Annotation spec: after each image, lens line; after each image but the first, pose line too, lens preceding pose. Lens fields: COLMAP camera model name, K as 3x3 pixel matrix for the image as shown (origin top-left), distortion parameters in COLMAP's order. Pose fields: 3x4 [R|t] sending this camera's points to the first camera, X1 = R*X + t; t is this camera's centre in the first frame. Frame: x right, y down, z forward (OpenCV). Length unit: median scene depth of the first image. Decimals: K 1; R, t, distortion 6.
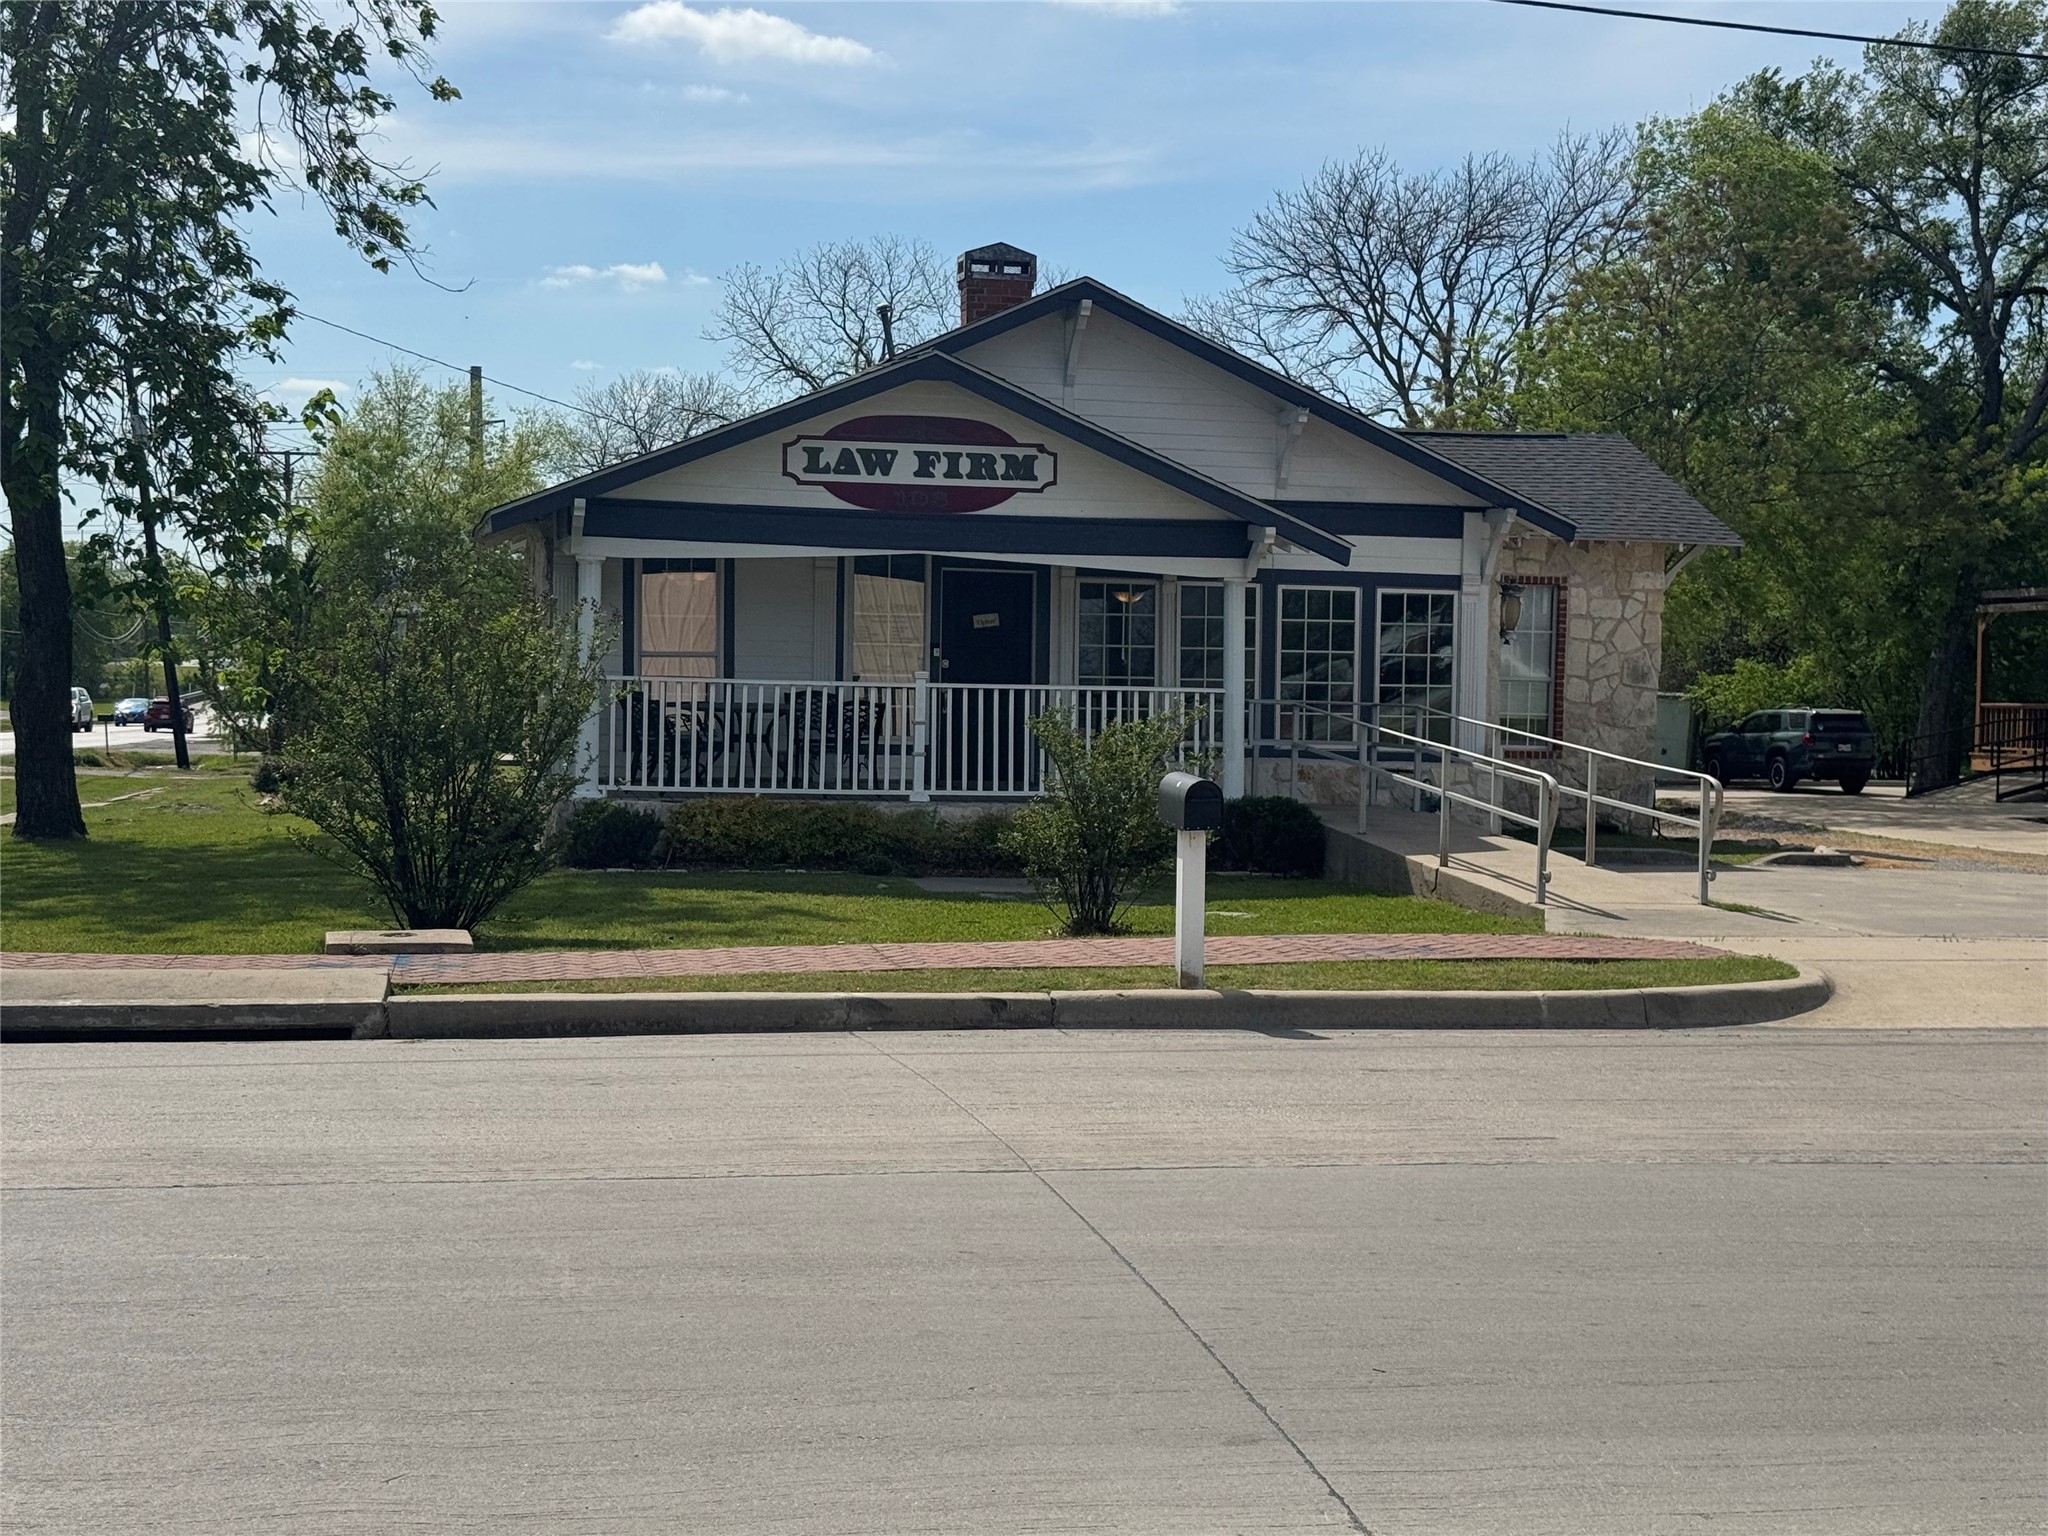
lens RADIAL K [[3094.9, 0, 1026.7], [0, 3094.9, 772.4], [0, 0, 1]] dist [0.114177, 0.000000]
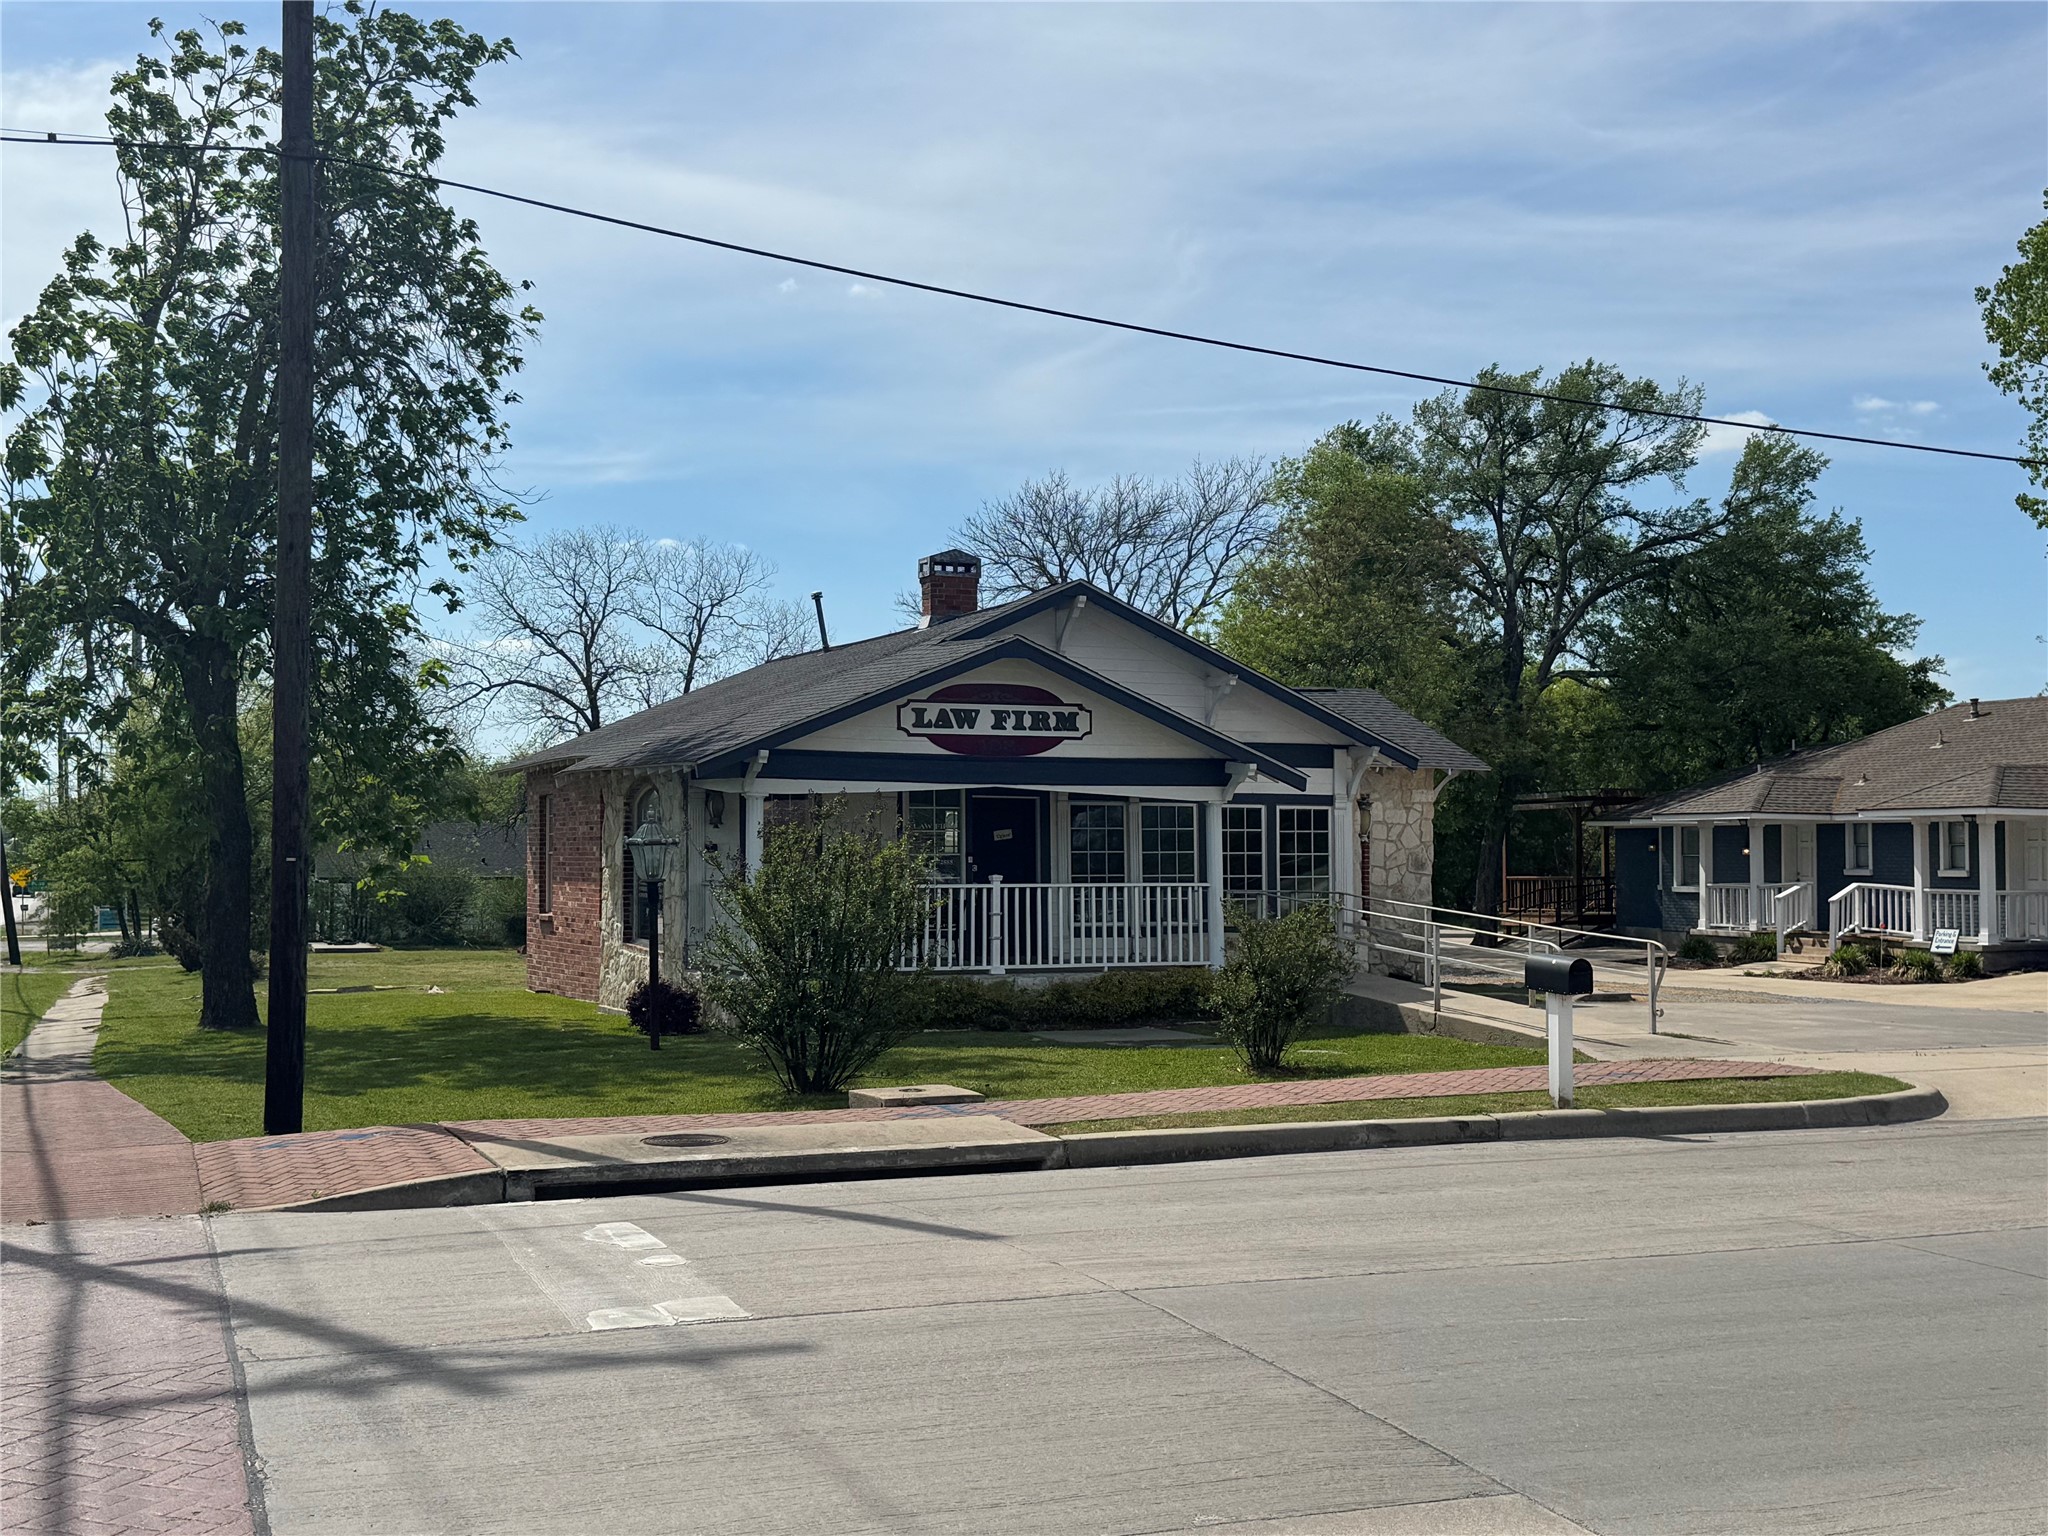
lens RADIAL K [[2425.5, 0, 1027.7], [0, 2425.5, 763.5], [0, 0, 1]] dist [0.091654, 0.000000]
pose [[0.981121, -0.013402, 0.192930, -0.214060], [0.027027, 0.997308, -0.068164, -0.008995], [-0.191497, 0.072092, 0.978842, -0.020488]]
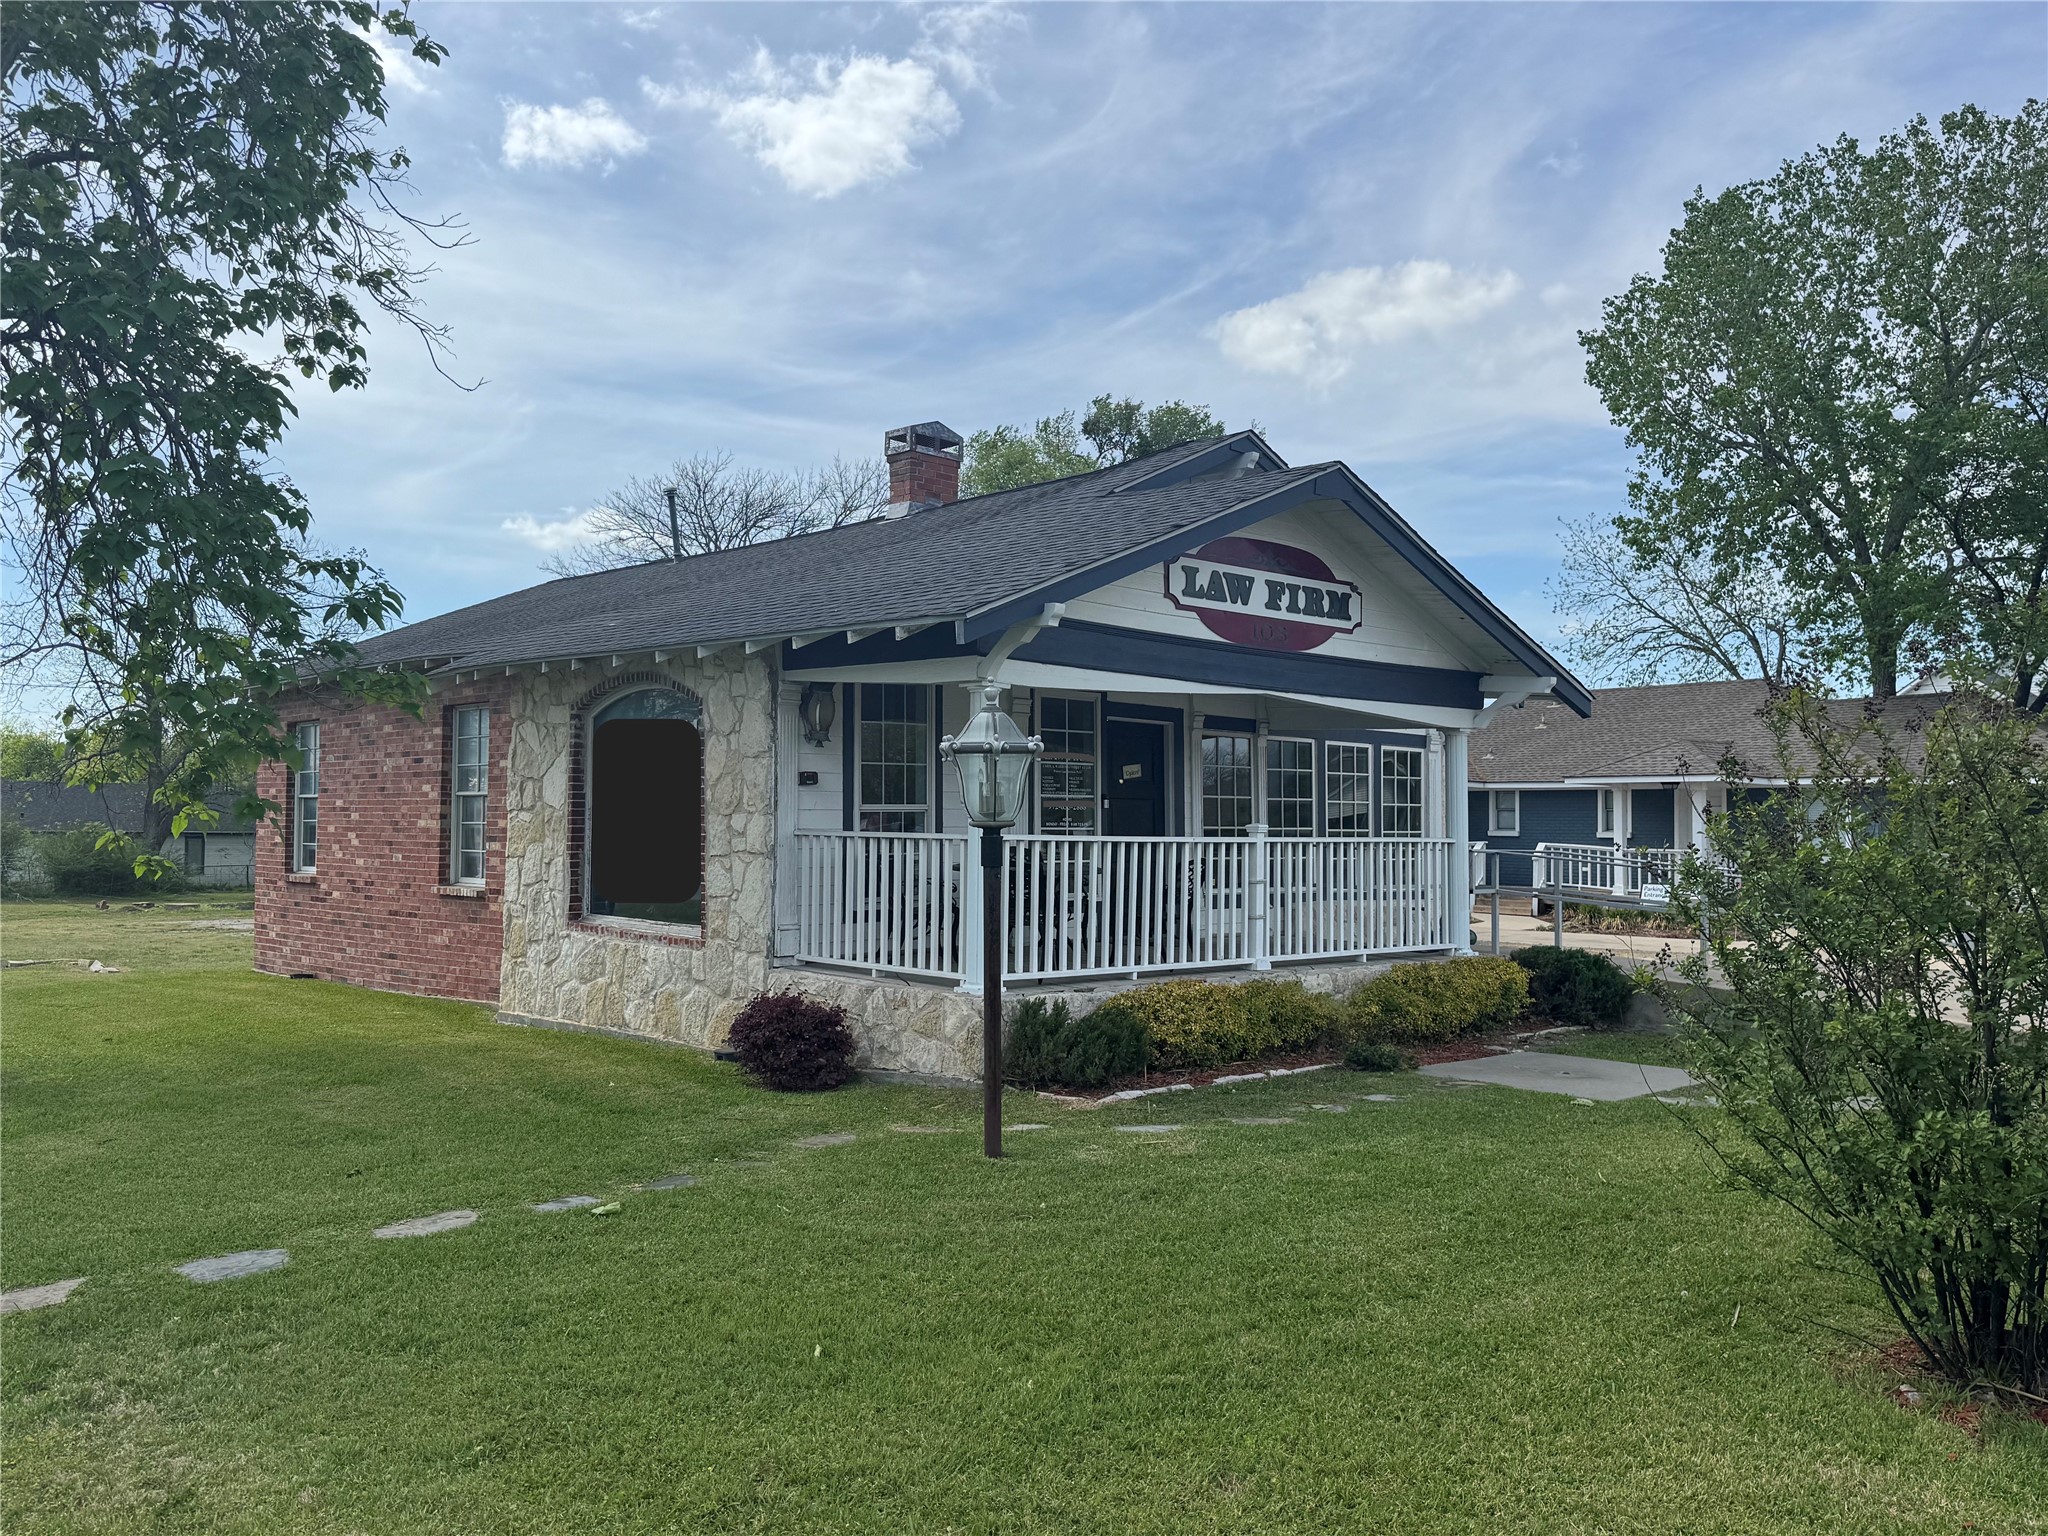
lens RADIAL K [[1625.5, 0, 1005.2], [0, 1625.5, 775.7], [0, 0, 1]] dist [0.048540, -0.026593]
pose [[0.854323, 0.004557, 0.519723, -0.332977], [0.024696, 0.998476, -0.049350, -0.024633], [-0.519156, 0.054996, 0.852908, 0.616039]]
